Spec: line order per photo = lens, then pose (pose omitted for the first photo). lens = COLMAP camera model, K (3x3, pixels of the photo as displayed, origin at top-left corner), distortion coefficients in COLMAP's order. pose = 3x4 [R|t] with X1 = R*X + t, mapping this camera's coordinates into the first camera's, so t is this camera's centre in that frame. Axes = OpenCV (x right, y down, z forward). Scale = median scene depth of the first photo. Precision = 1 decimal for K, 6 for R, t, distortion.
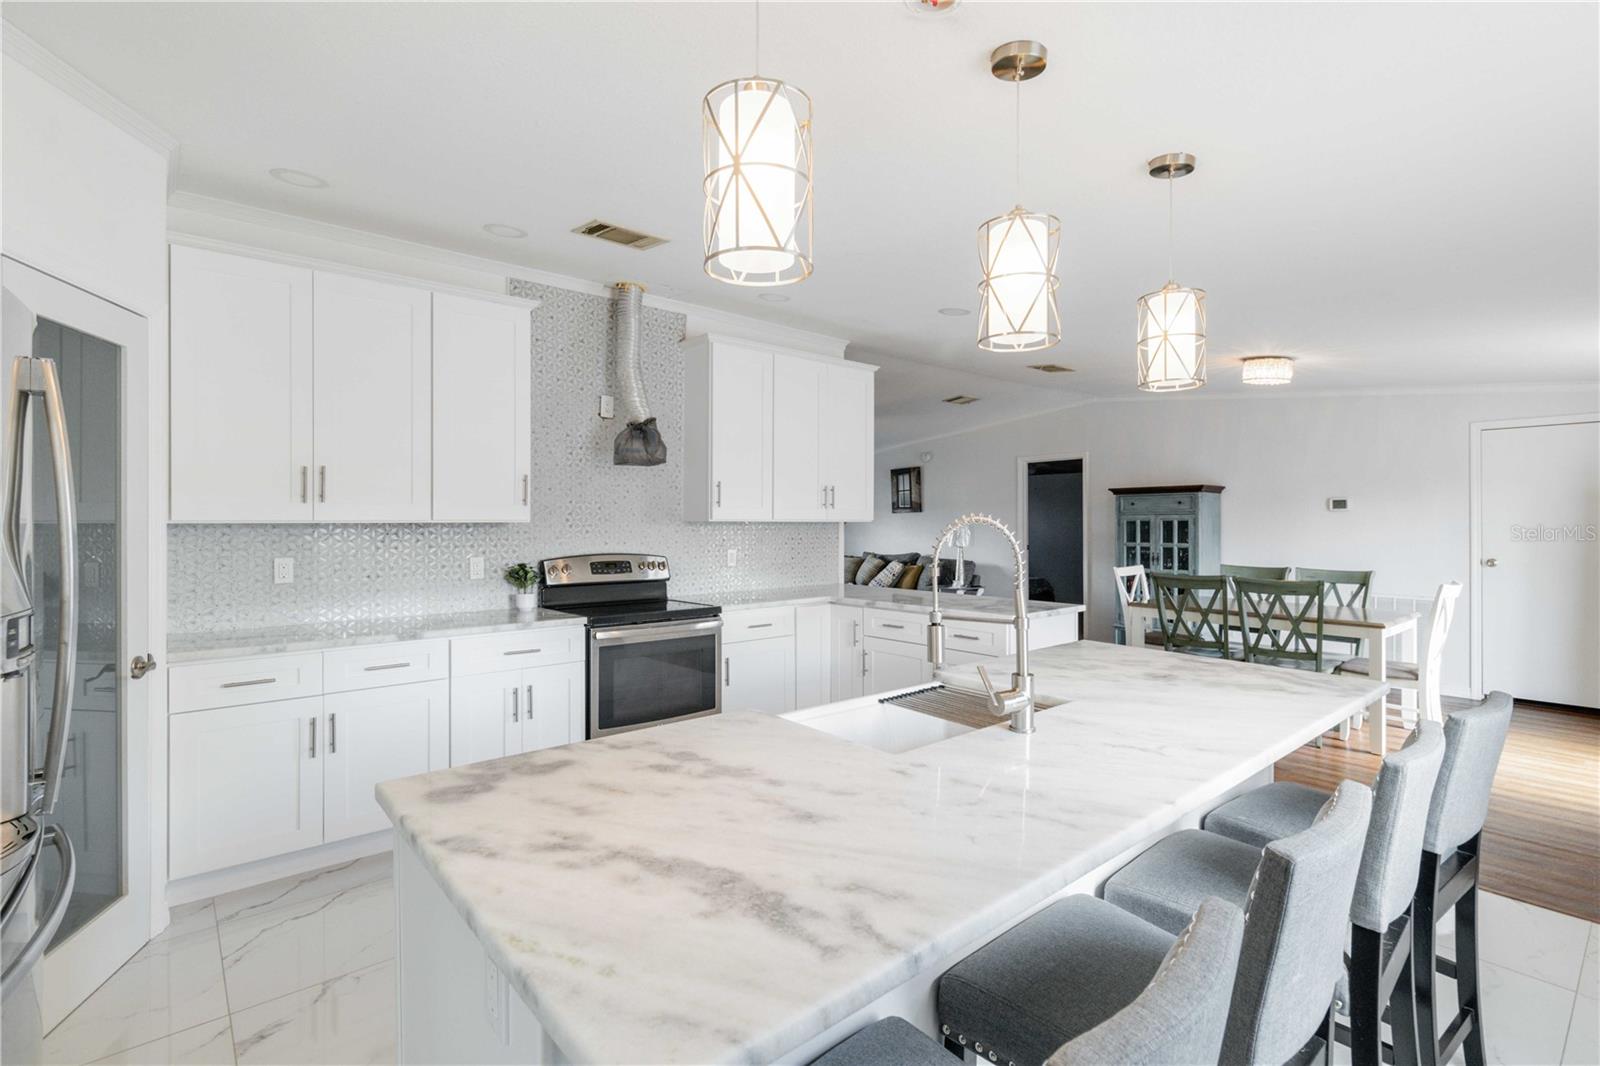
lens RADIAL K [[746.6, 0, 797.1], [0, 746.6, 528.6], [0, 0, 1]] dist [0.000733, 0.000682]
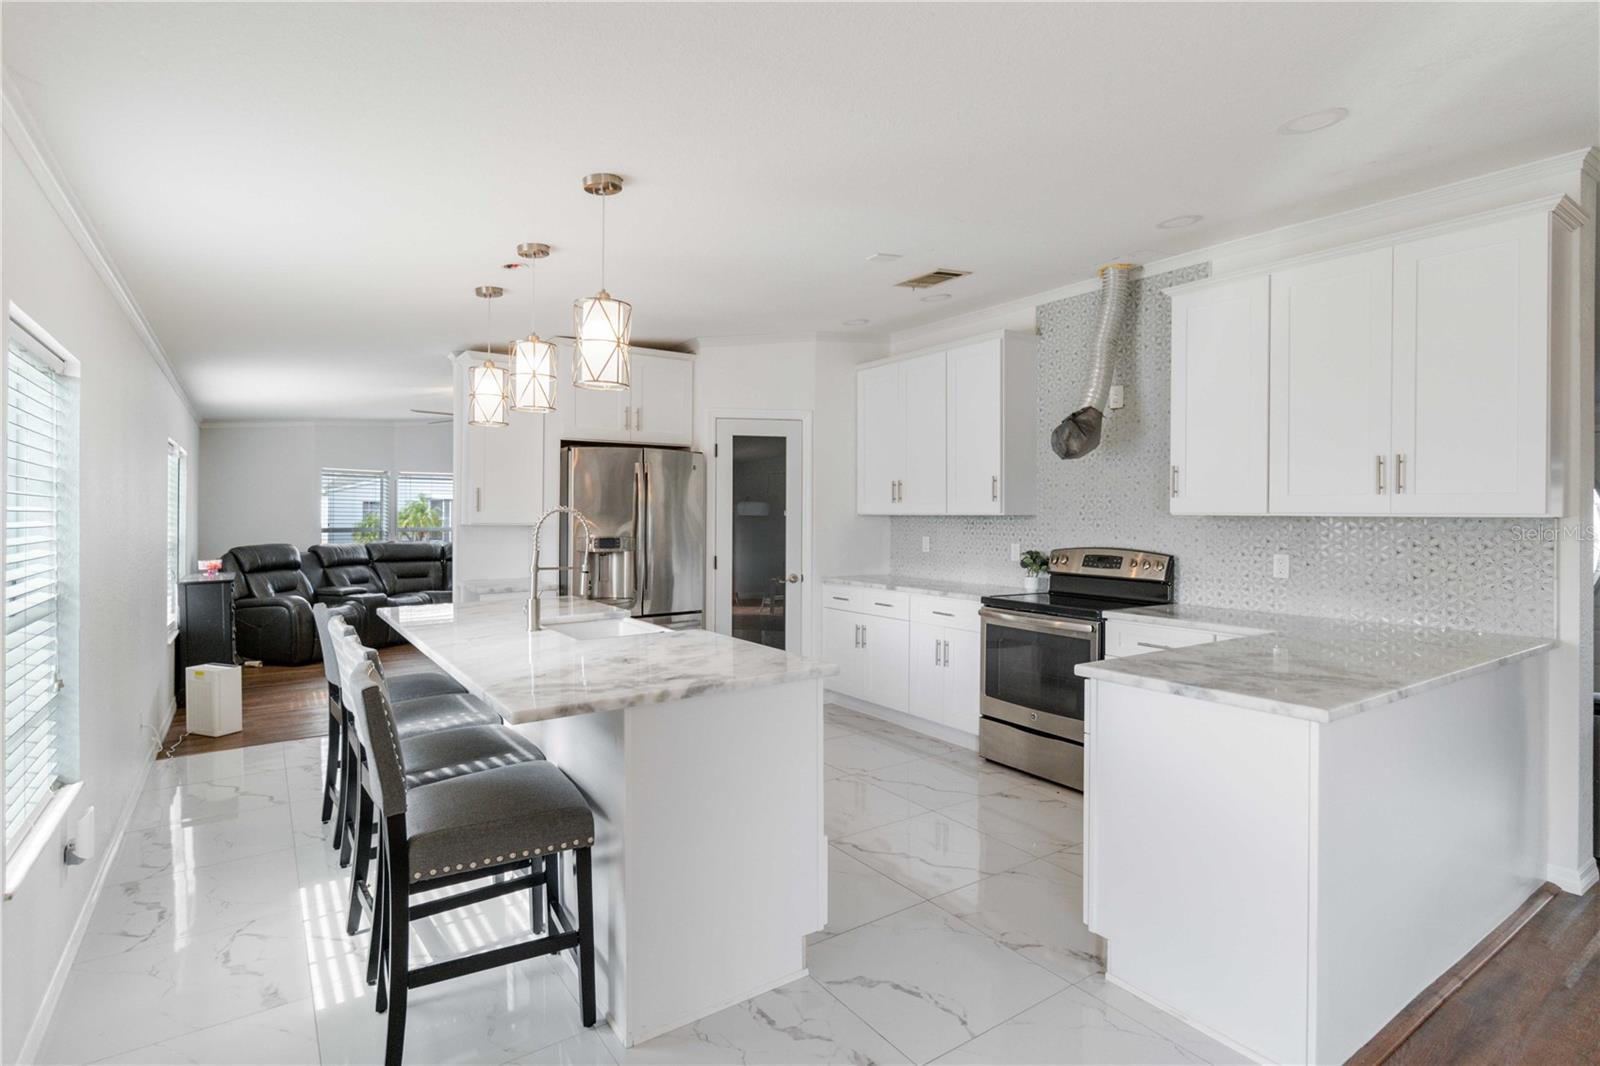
lens RADIAL K [[818.0, 0, 803.4], [0, 818.0, 520.0], [0, 0, 1]] dist [0.003381, 0.000322]
pose [[-0.116288, 0.008074, -0.993183, 0.752397], [-0.010513, 0.999901, 0.009360, -0.007492], [0.993160, 0.011530, -0.116192, 0.636951]]
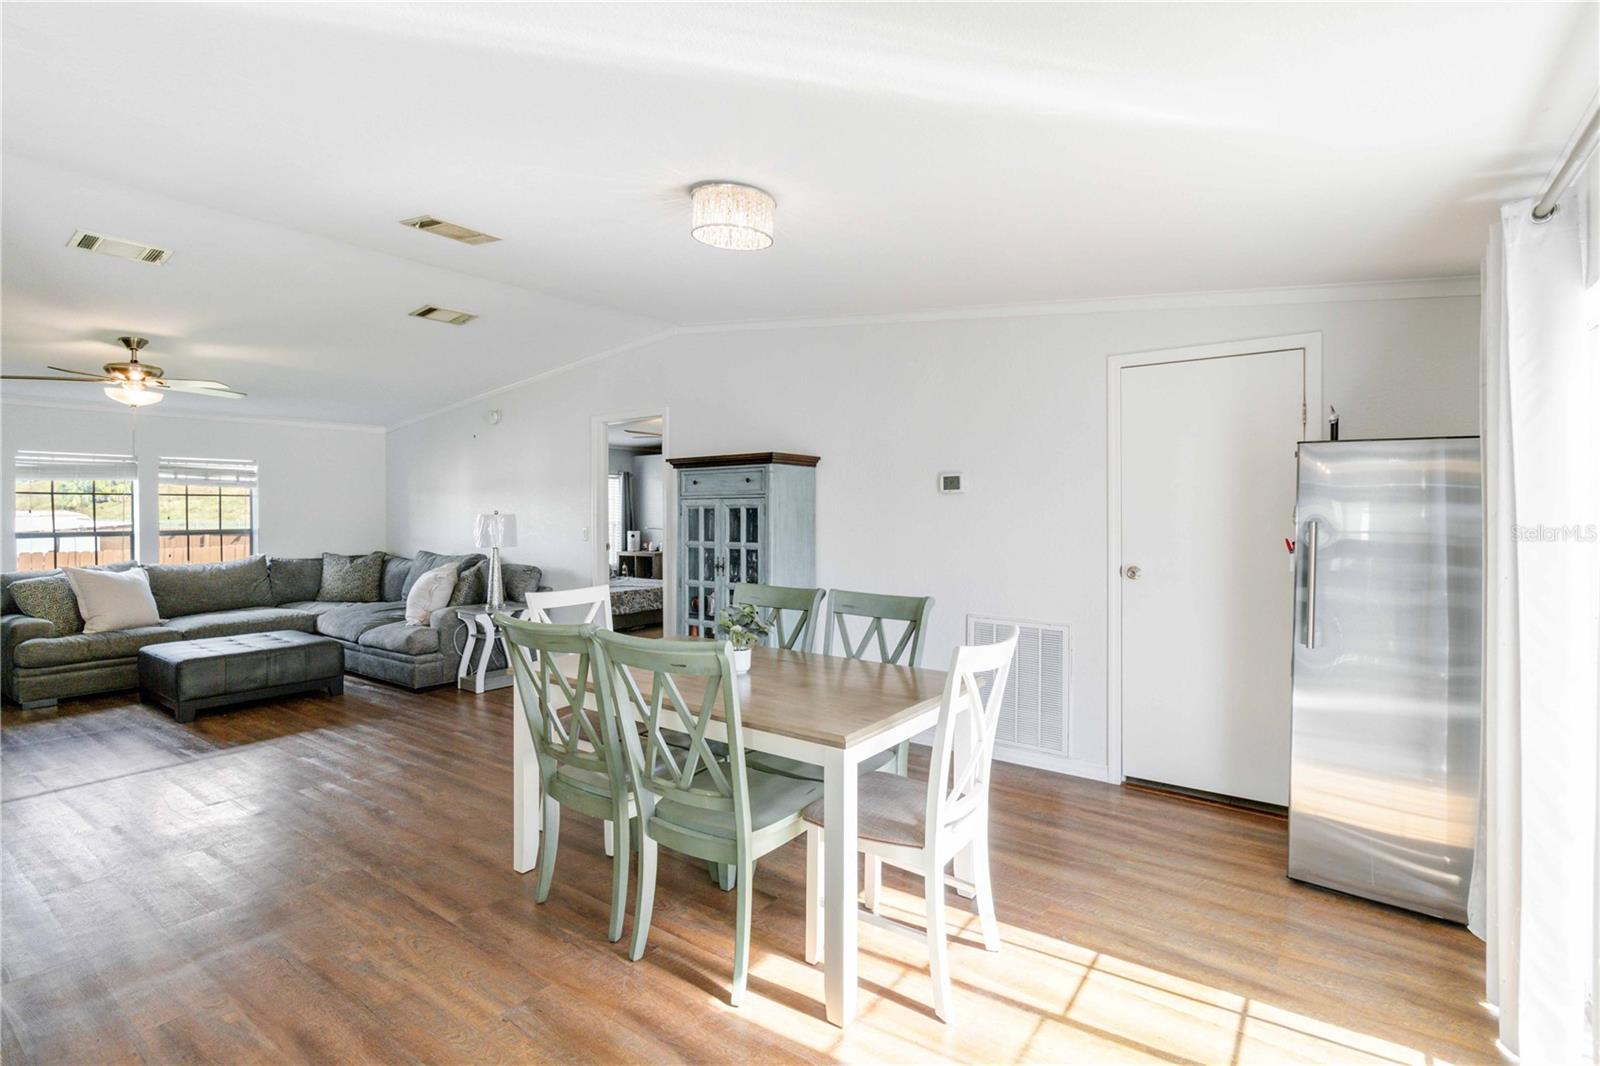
lens RADIAL K [[746.6, 0, 796.6], [0, 746.6, 530.1], [0, 0, 1]] dist [0.000733, 0.000682]
pose [[0.974372, -0.007026, 0.224831, 0.412448], [0.002951, 0.999825, 0.018455, -0.003275], [-0.224922, -0.017318, 0.974223, 0.360204]]
